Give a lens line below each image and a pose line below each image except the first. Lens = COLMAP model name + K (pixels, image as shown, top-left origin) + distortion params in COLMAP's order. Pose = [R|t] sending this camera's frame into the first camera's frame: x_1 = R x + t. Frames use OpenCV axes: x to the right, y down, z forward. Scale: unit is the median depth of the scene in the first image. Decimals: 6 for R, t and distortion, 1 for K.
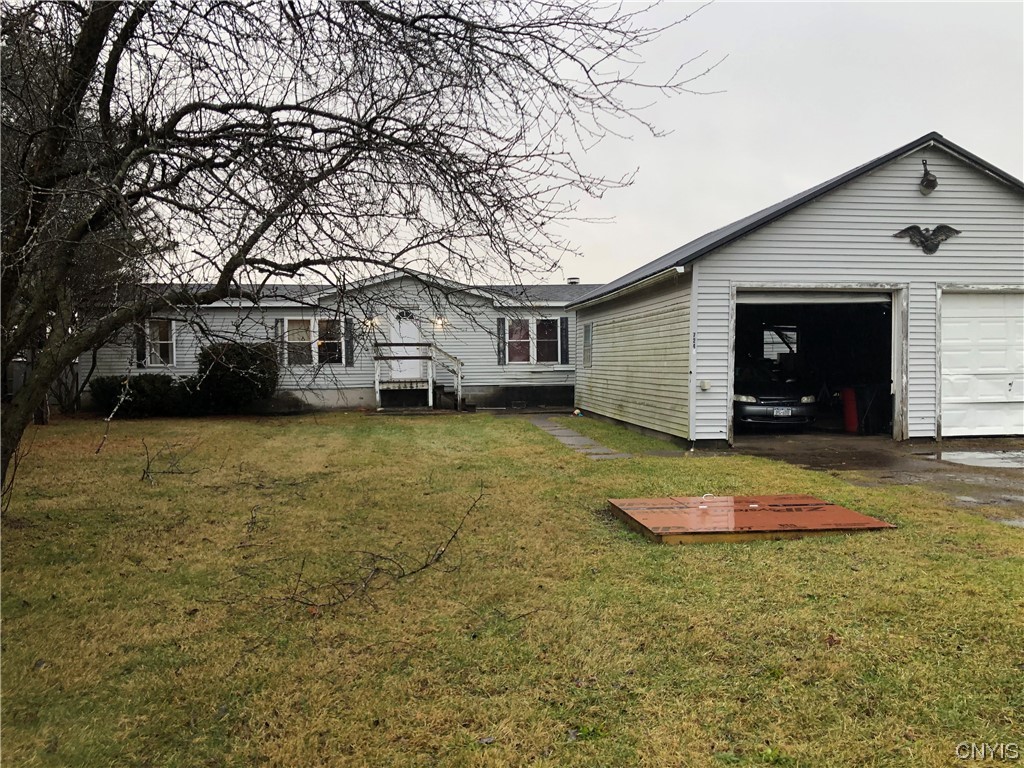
lens RADIAL K [[832.6, 0, 543.7], [0, 832.6, 382.4], [0, 0, 1]] dist [0.009281, 0.015116]
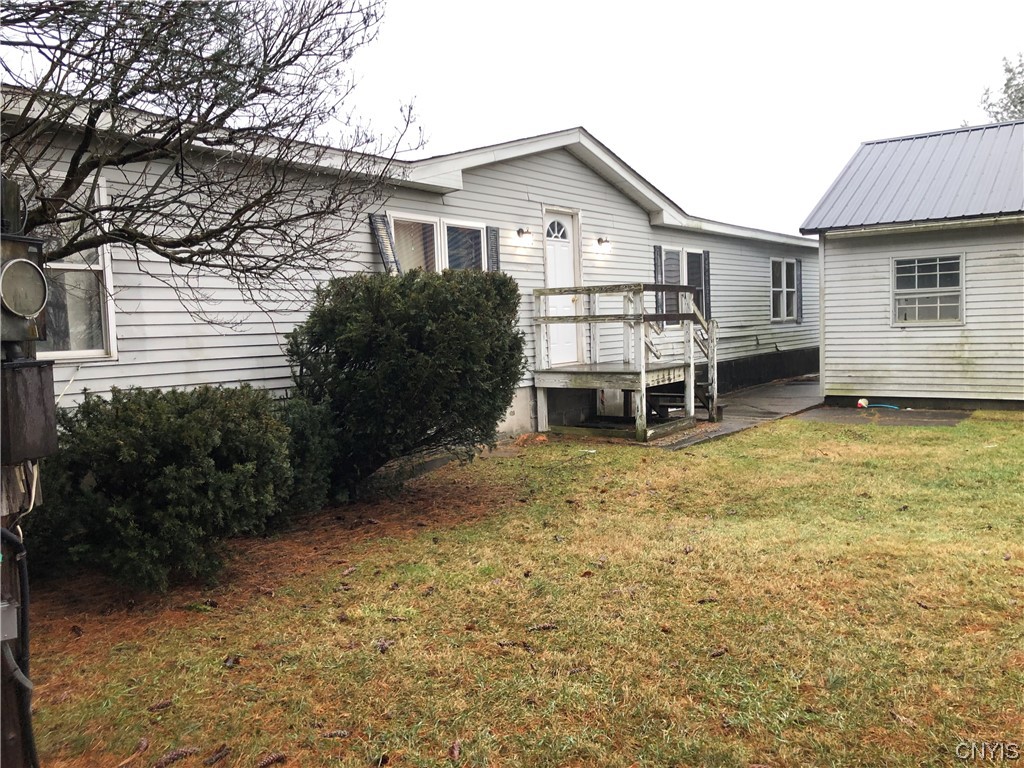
lens RADIAL K [[834.0, 0, 500.4], [0, 834.0, 377.9], [0, 0, 1]] dist [0.001410, -0.003028]
pose [[0.719661, -0.059228, 0.691795, -0.953014], [0.043278, 0.998244, 0.040443, -0.031595], [-0.692976, 0.000834, 0.720961, 1.246060]]
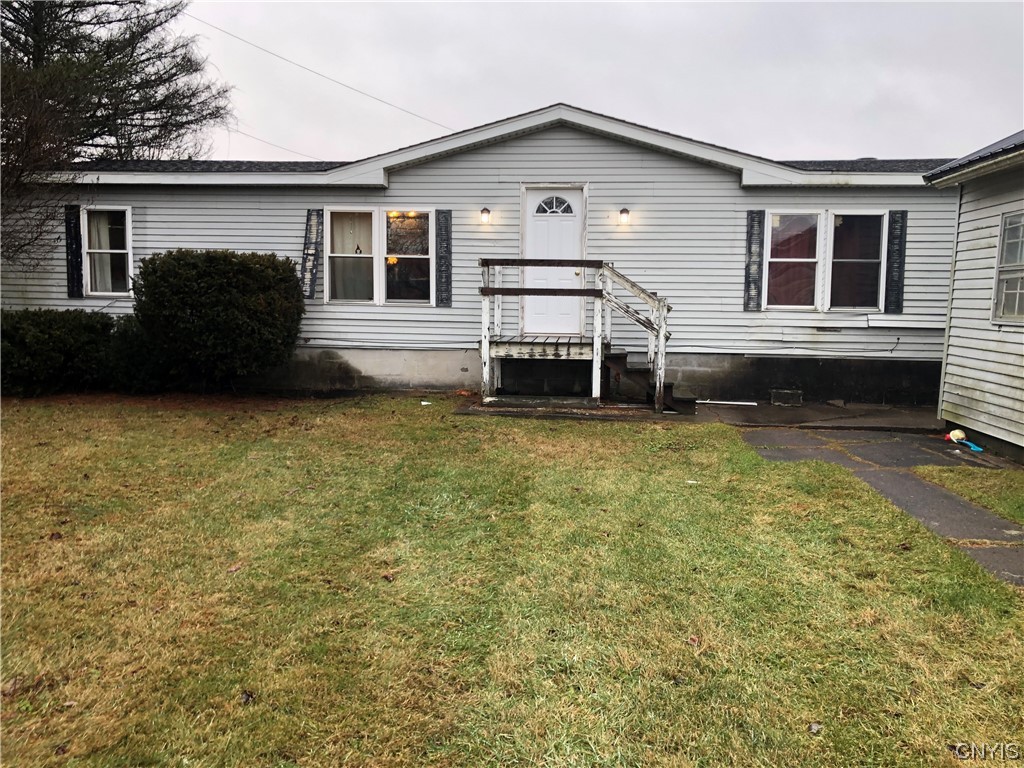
lens RADIAL K [[837.3, 0, 509.6], [0, 837.3, 387.7], [0, 0, 1]] dist [0.024739, -0.012275]
pose [[0.965565, 0.052623, -0.254783, -0.110072], [-0.031836, 0.995869, 0.085040, -0.026006], [0.258205, -0.074001, 0.963252, 0.926185]]
